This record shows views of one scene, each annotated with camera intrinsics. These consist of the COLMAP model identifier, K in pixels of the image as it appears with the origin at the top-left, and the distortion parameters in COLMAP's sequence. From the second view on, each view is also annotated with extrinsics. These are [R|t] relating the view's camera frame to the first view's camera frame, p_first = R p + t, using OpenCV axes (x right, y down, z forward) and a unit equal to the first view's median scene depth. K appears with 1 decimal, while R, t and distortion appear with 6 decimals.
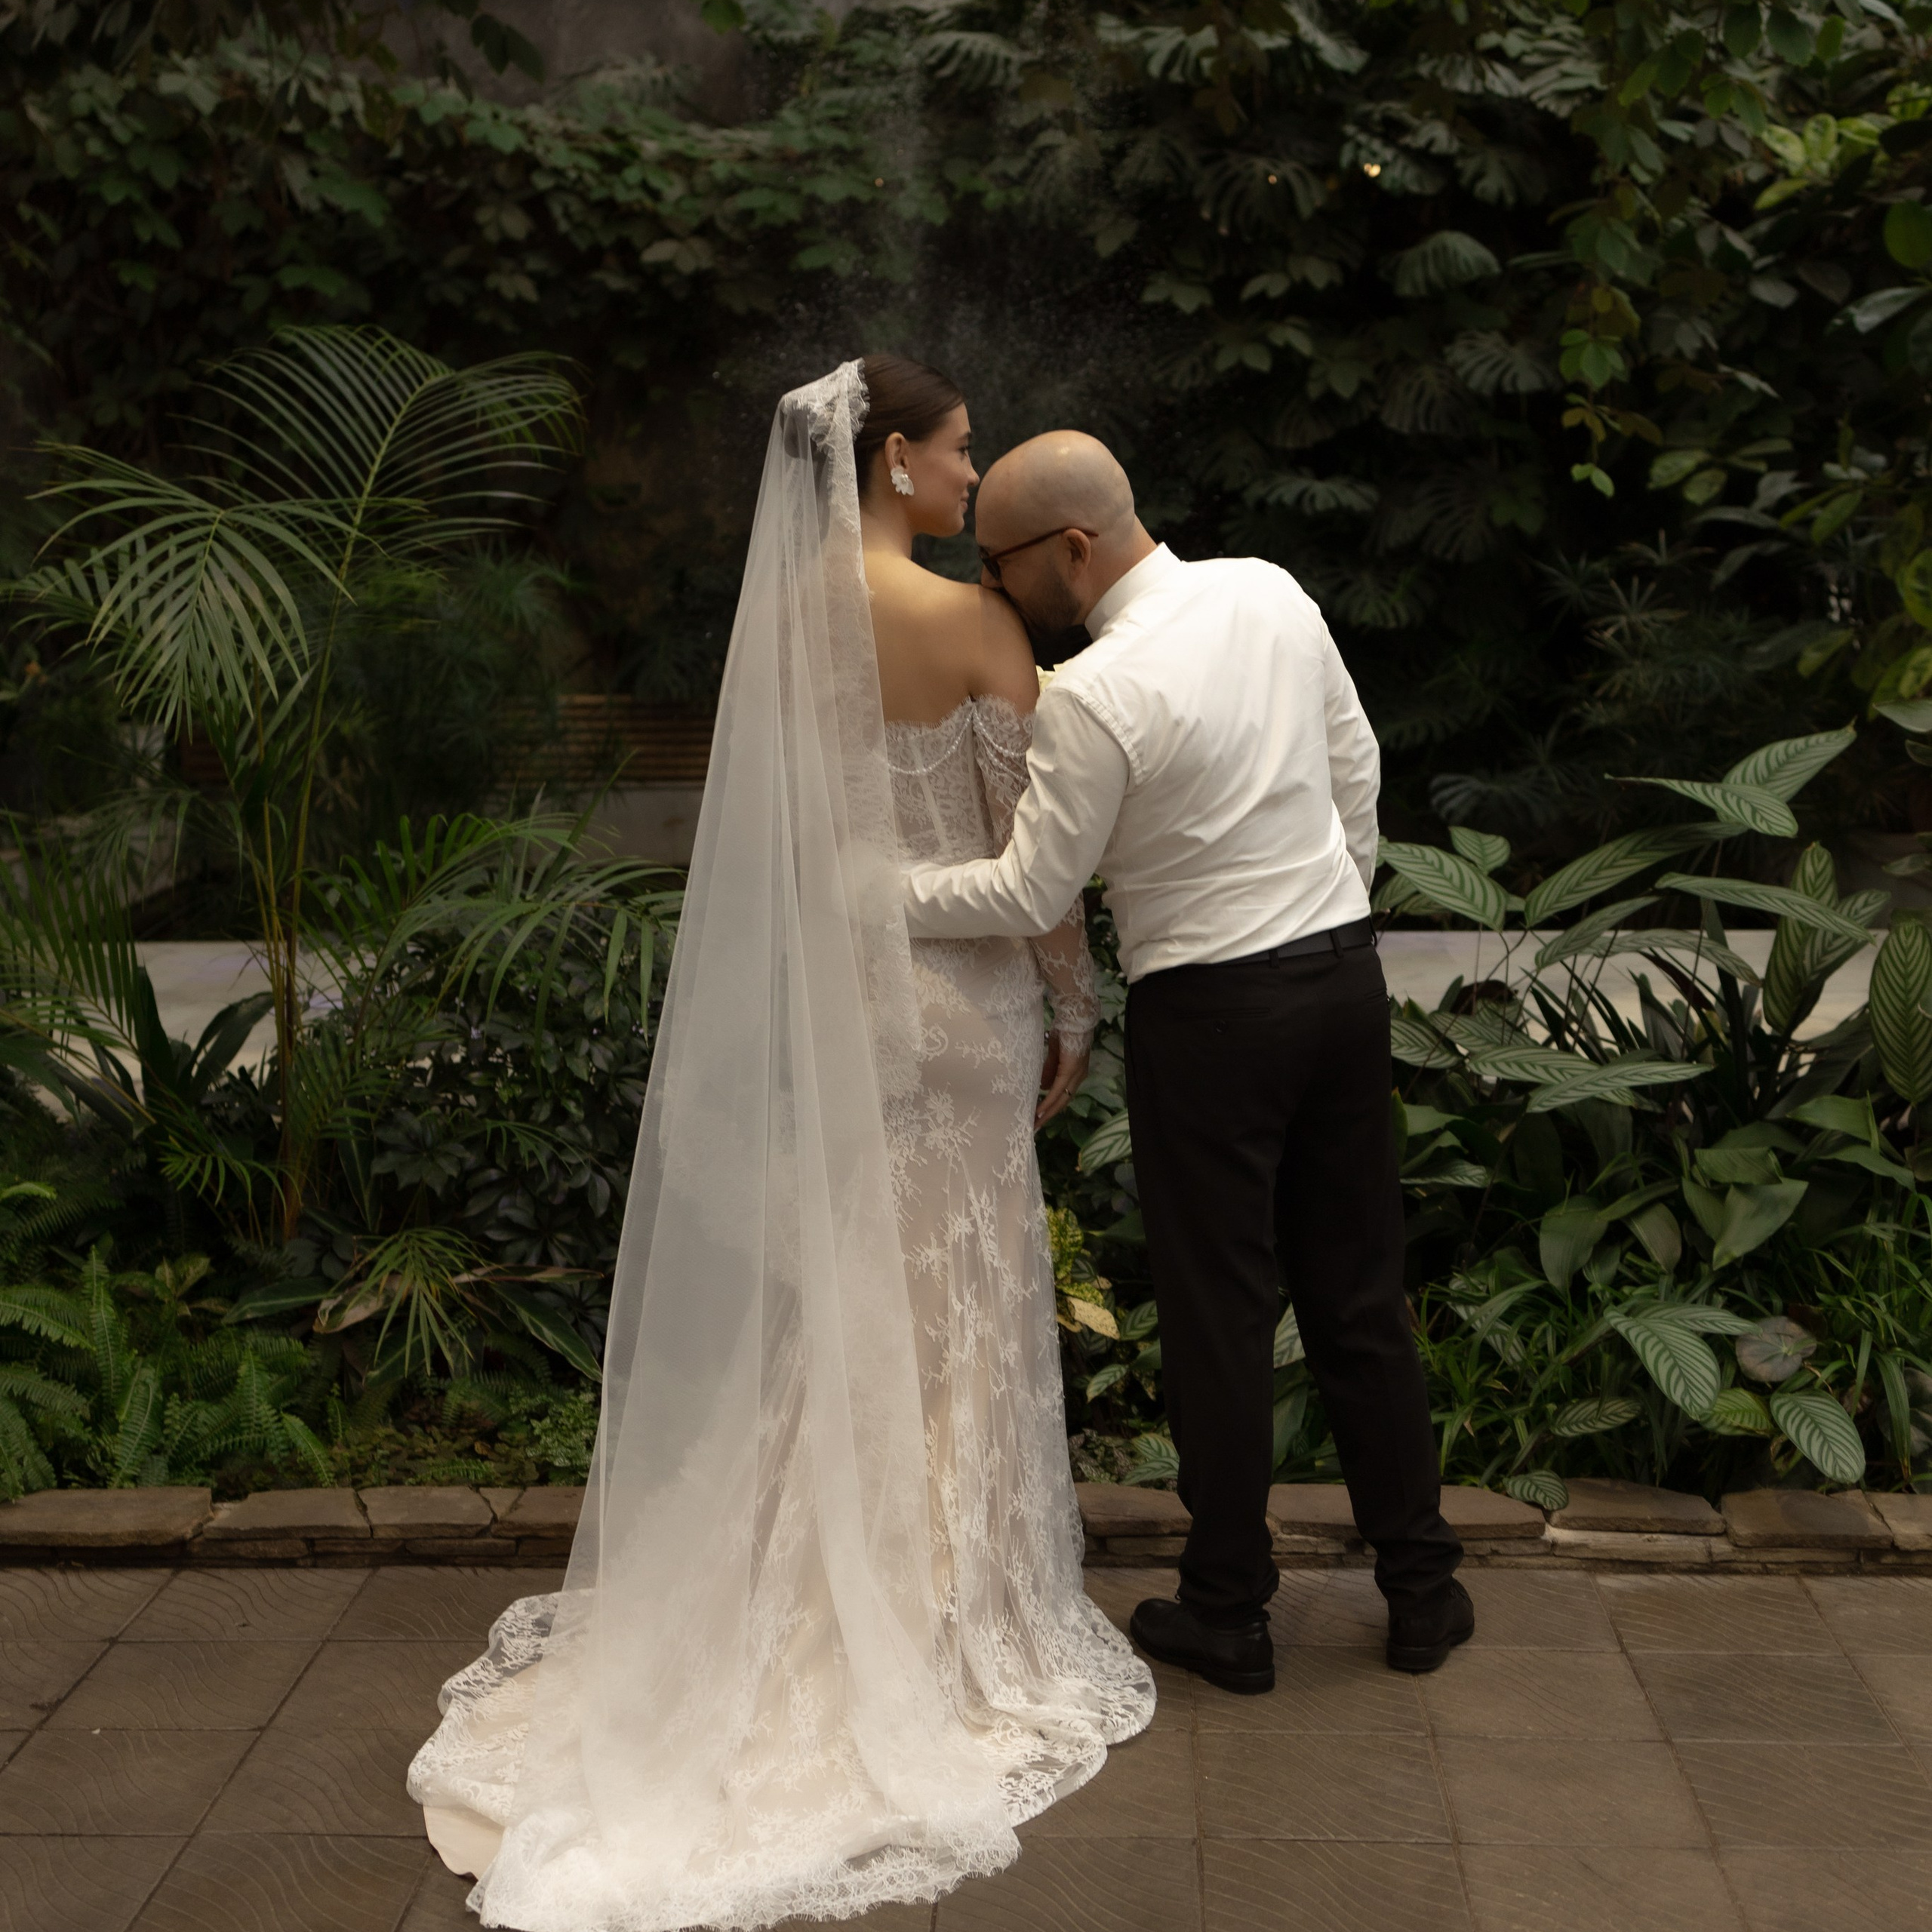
lens RADIAL K [[2803.4, 0, 927.3], [0, 2803.4, 998.5], [0, 0, 1]] dist [0.009378, 0.031453]
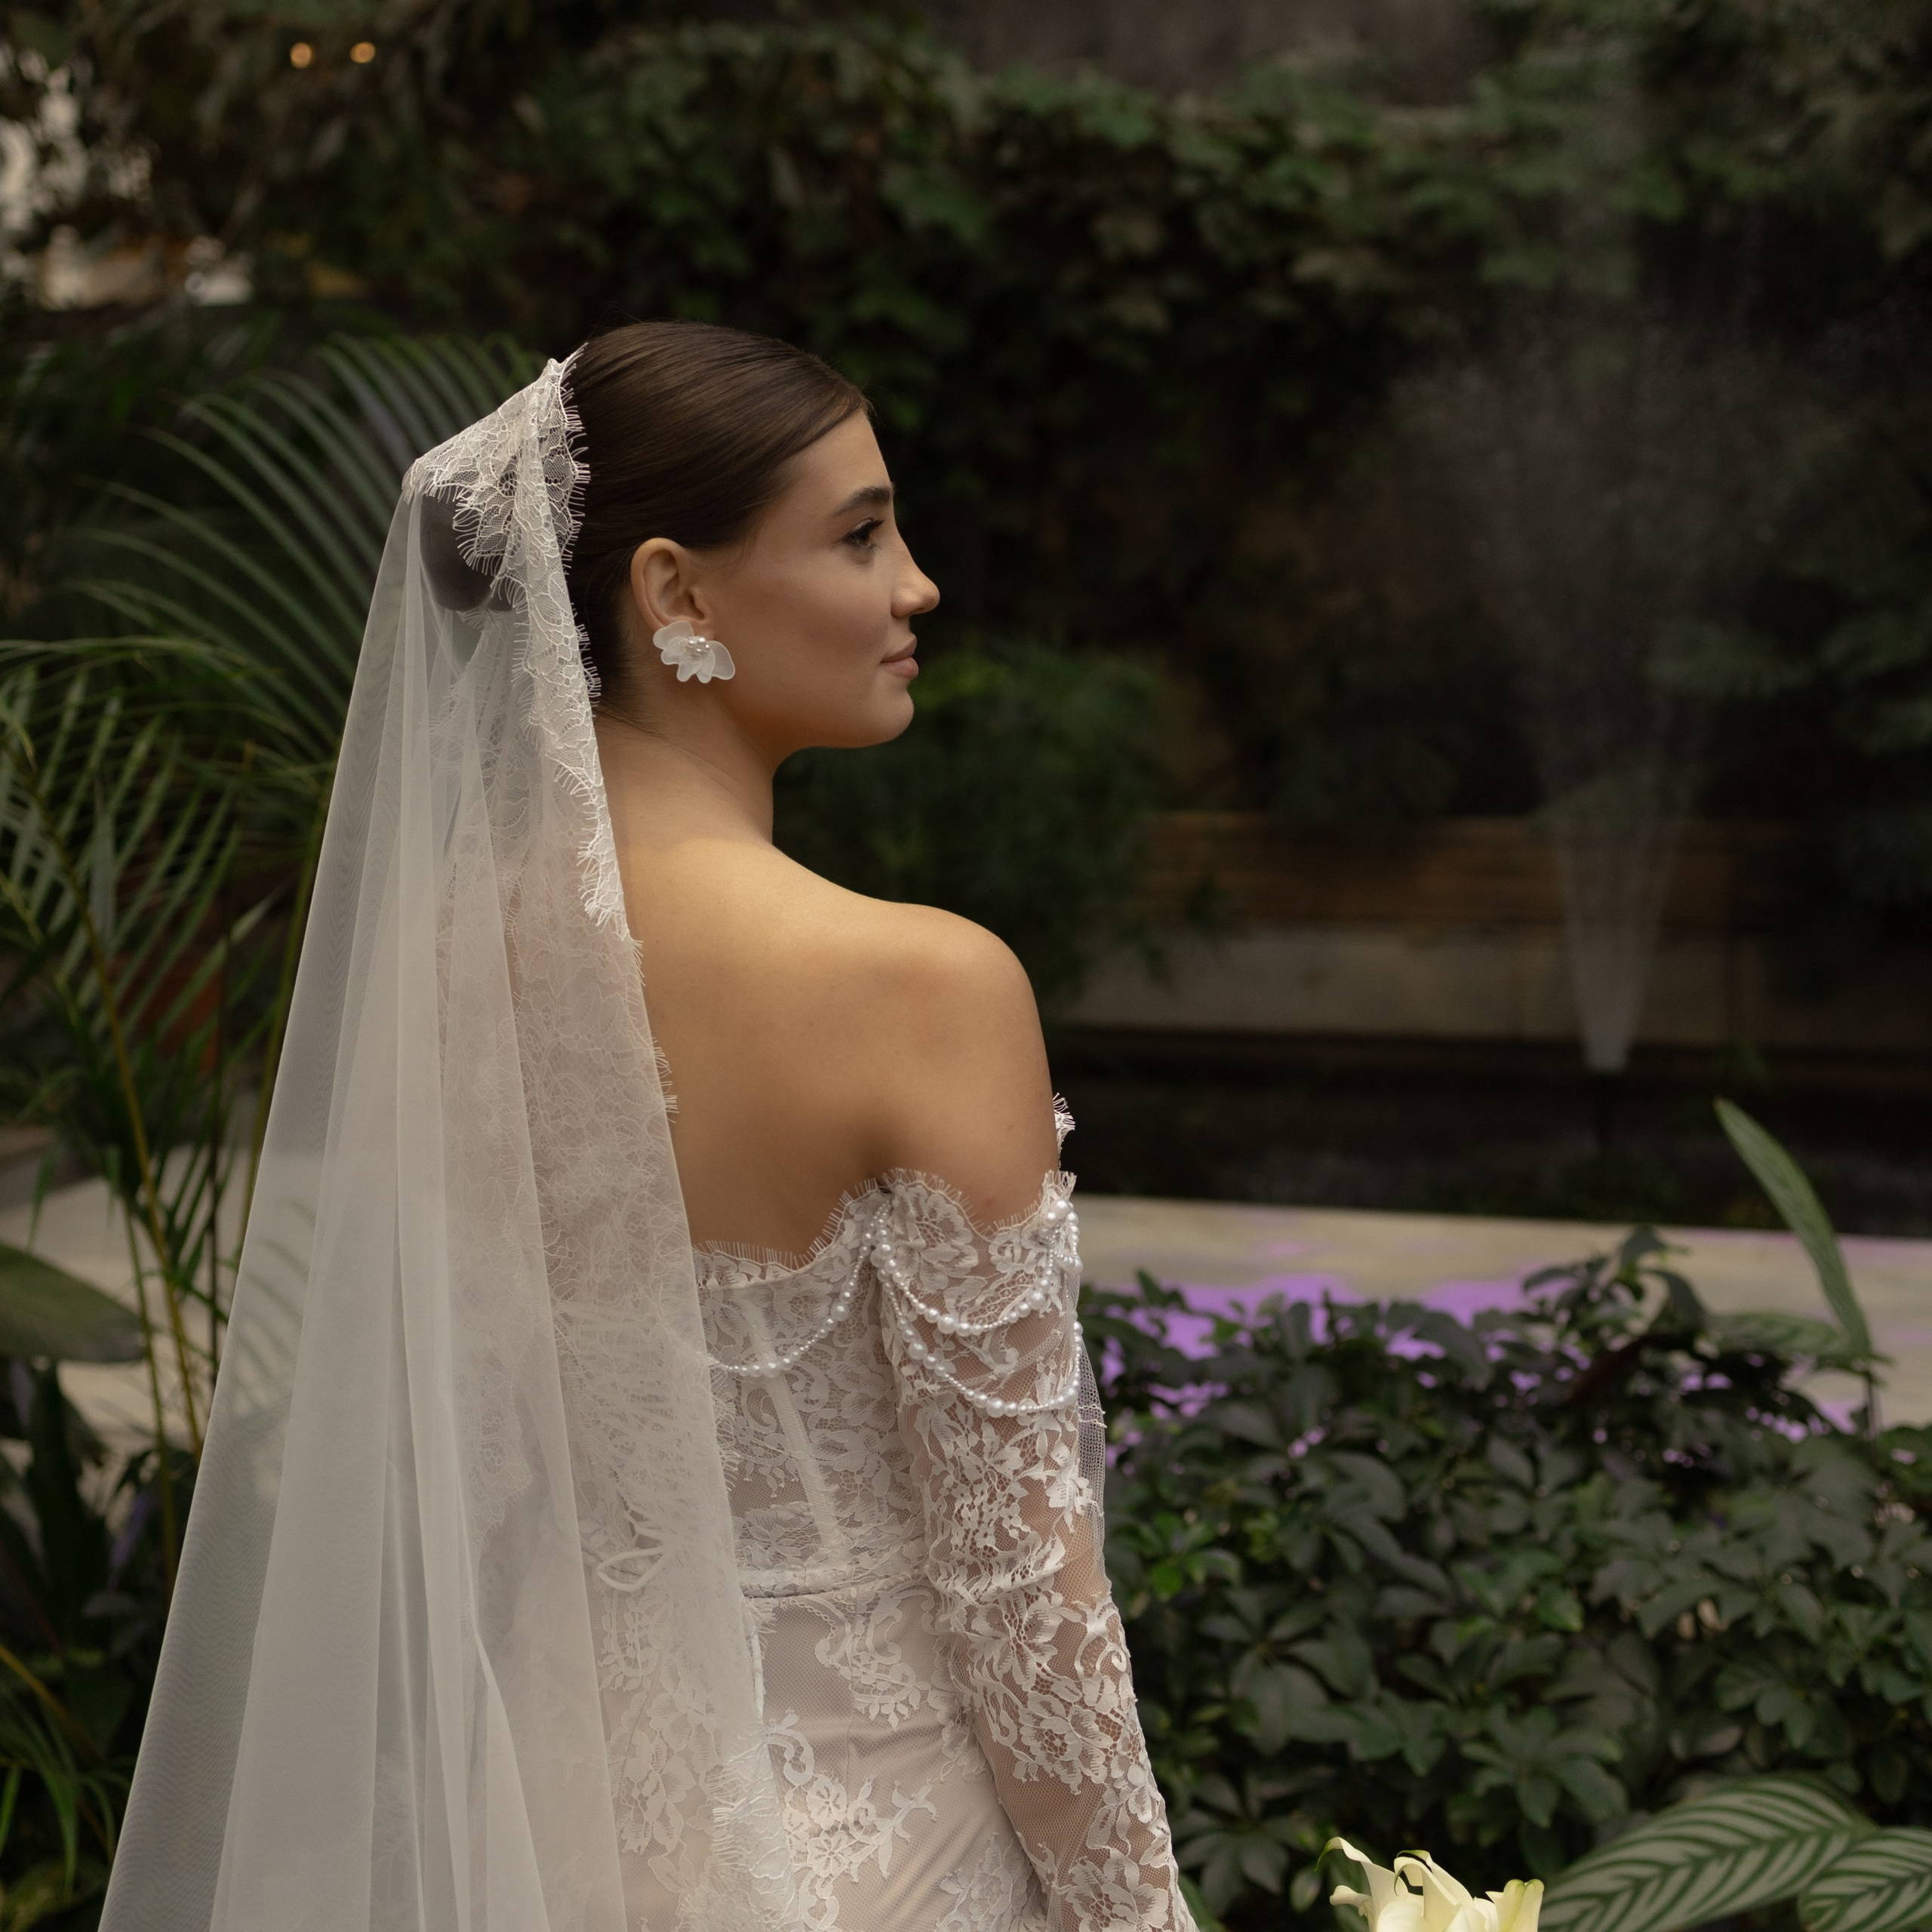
lens RADIAL K [[3066.5, 0, 965.7], [0, 3066.5, 964.8], [0, 0, 1]] dist [-0.021747, 0.111110]
pose [[0.966416, 0.034453, -0.254664, 0.090322], [-0.045471, 0.998261, -0.037504, -0.081270], [0.252929, 0.047825, 0.966302, 0.378090]]
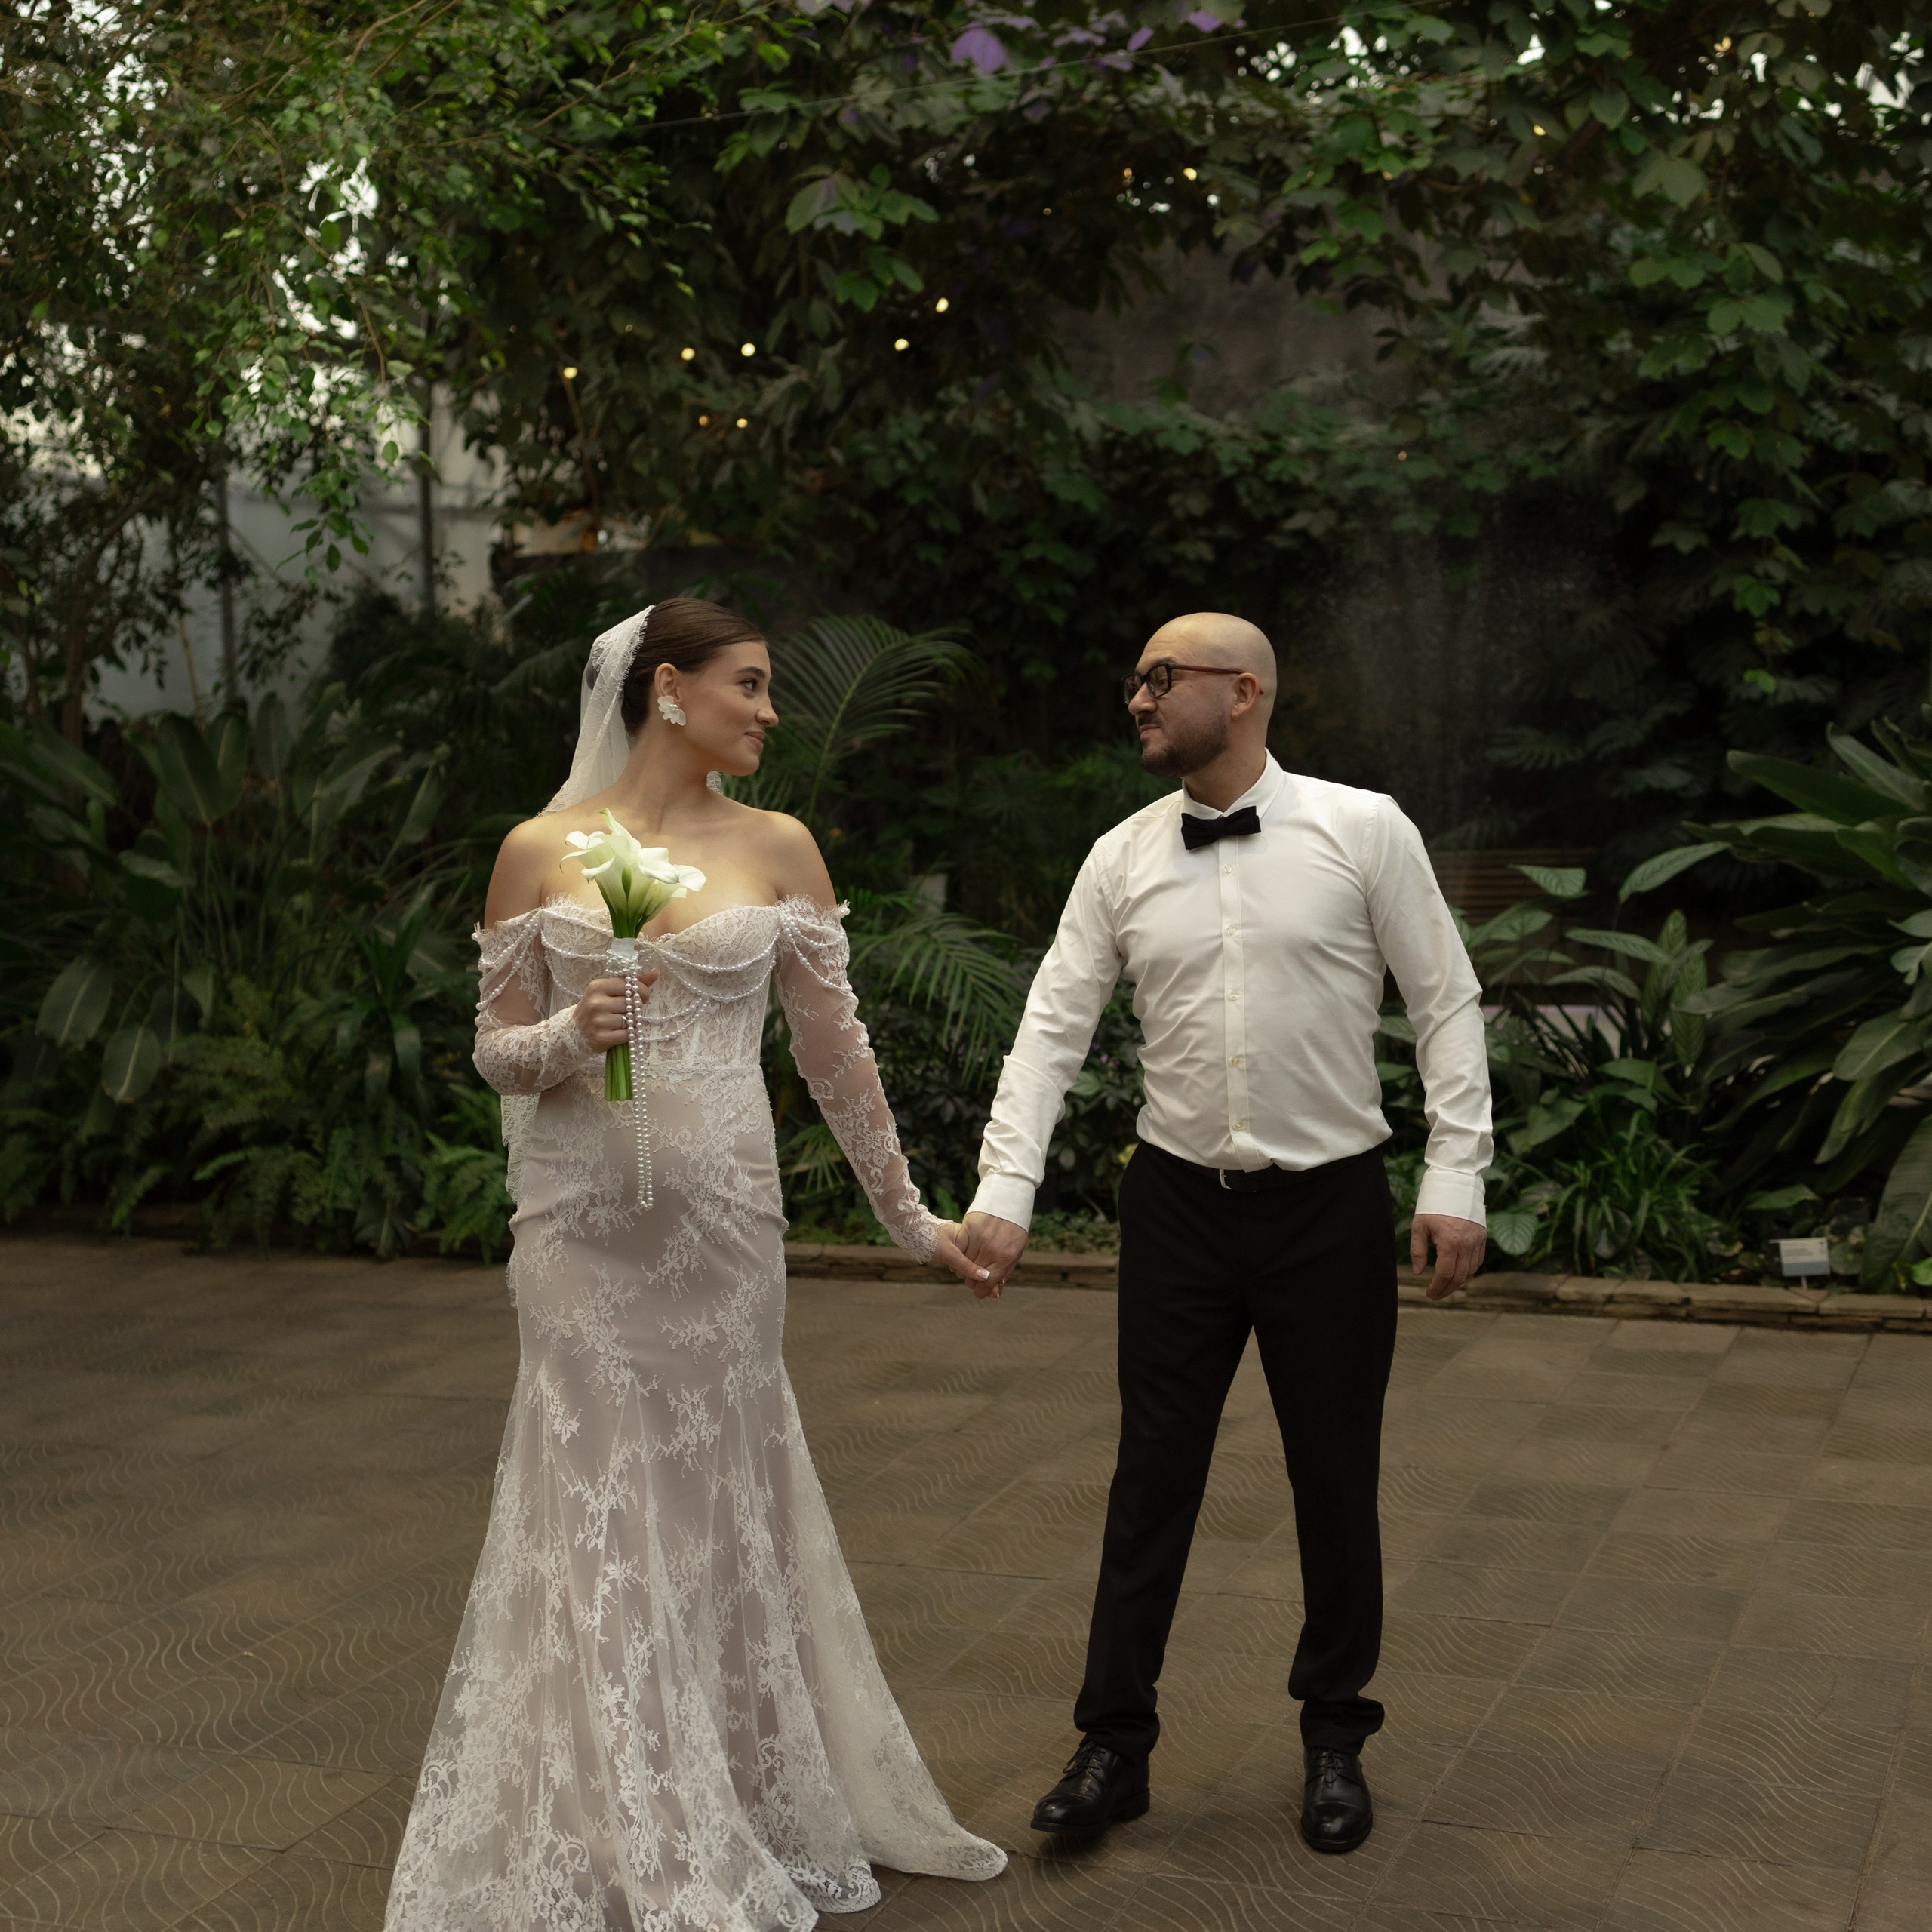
lens RADIAL K [[2599.9, 0, 970.2], [0, 2599.9, 973.7], [0, 0, 1]] dist [0.007508, 0.098966]
pose [[0.946565, 0.009459, -0.322375, 0.392055], [-0.032670, 0.997240, -0.066667, 0.086579], [0.320855, 0.073637, 0.944261, -0.489487]]
